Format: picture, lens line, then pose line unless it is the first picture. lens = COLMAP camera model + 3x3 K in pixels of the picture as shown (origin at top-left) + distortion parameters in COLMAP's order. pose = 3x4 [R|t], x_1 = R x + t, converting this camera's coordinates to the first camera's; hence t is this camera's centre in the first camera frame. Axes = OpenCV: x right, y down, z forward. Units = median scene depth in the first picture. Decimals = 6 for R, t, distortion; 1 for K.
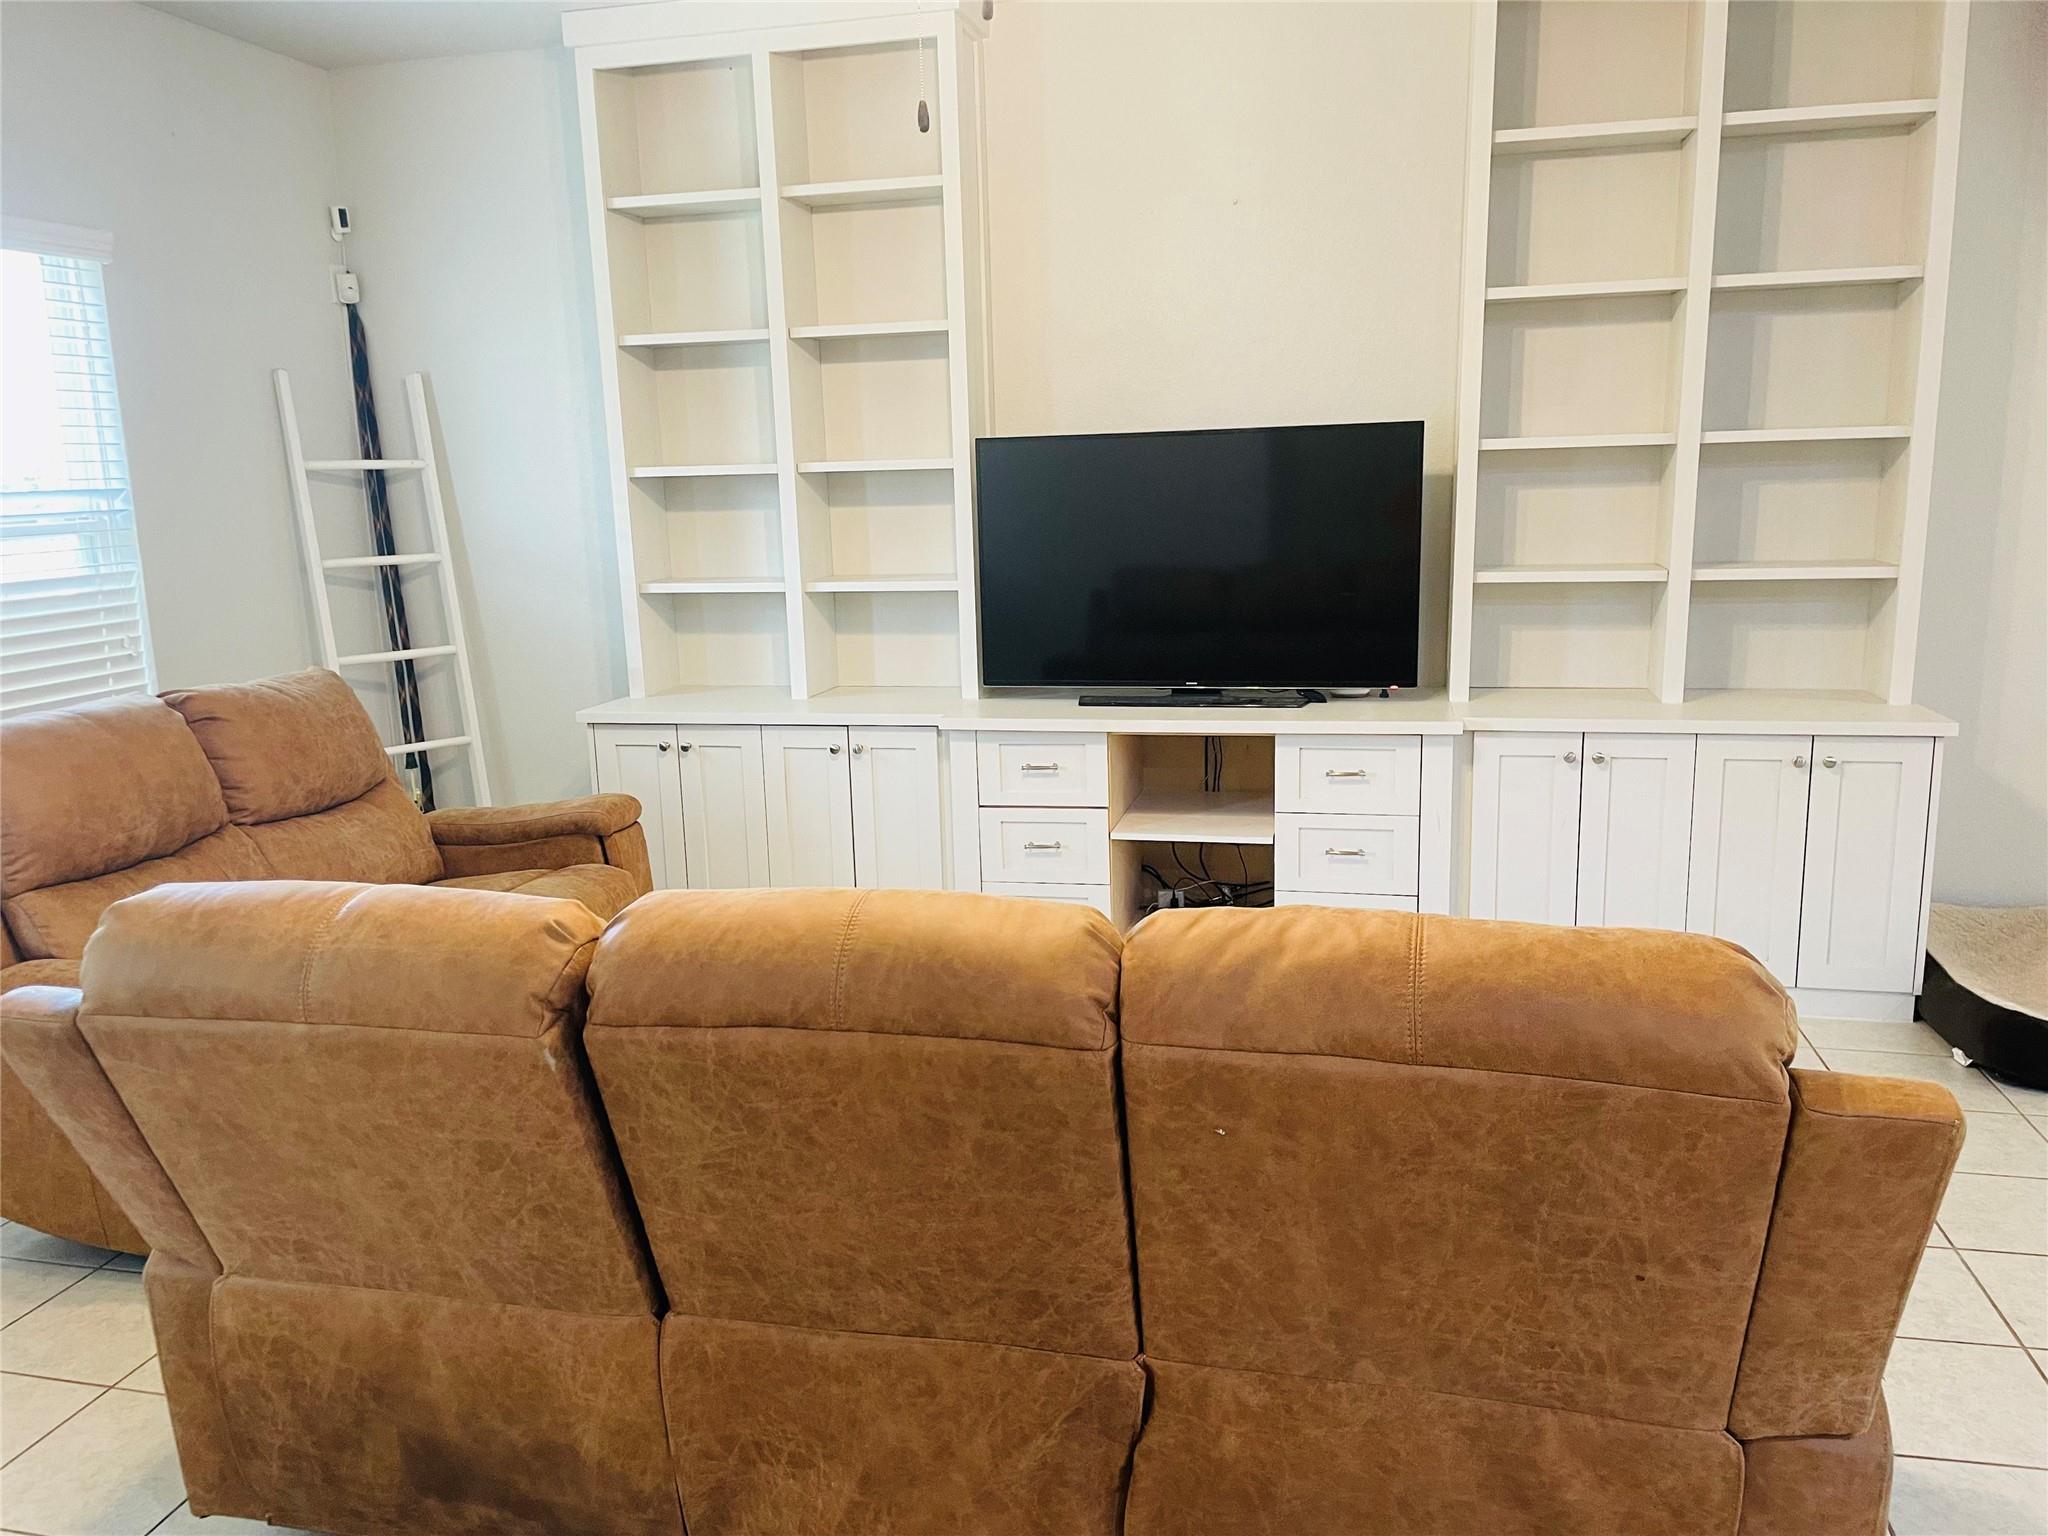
lens RADIAL K [[1555.2, 0, 1013.1], [0, 1555.2, 751.7], [0, 0, 1]] dist [0.060059, -0.062572]
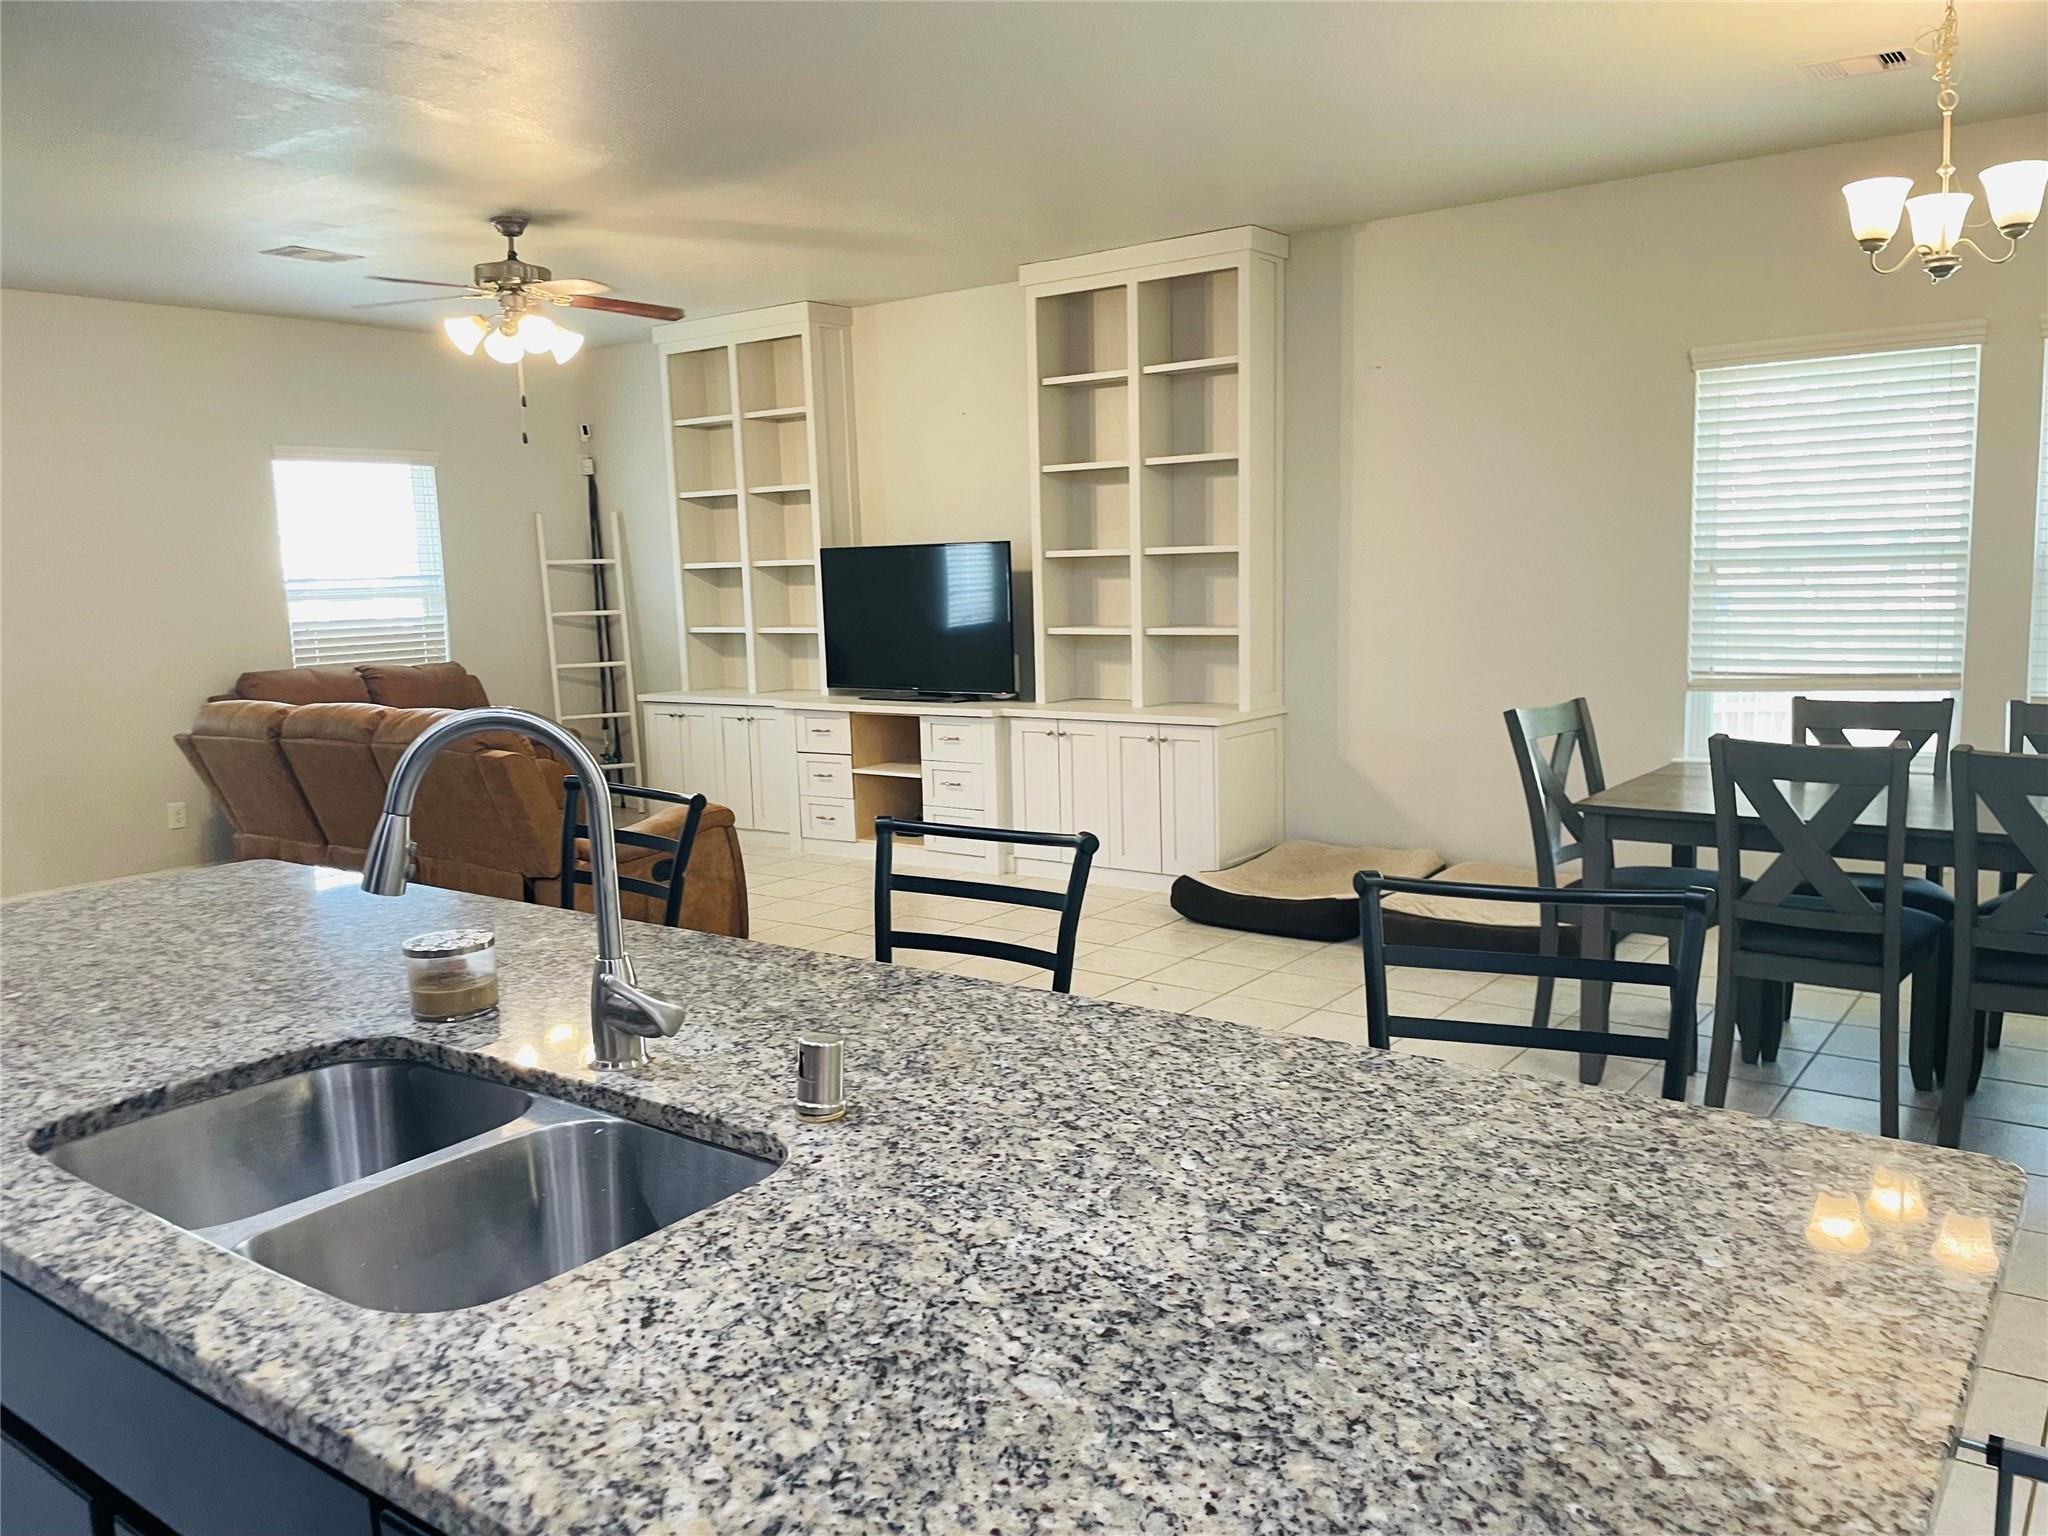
lens RADIAL K [[1555.2, 0, 1041.8], [0, 1555.2, 783.0], [0, 0, 1]] dist [0.060059, -0.062572]
pose [[0.916972, 0.056604, -0.394915, 0.934675], [-0.064893, 0.997863, -0.007651, 0.066073], [0.393638, 0.032643, 0.918686, -0.542491]]
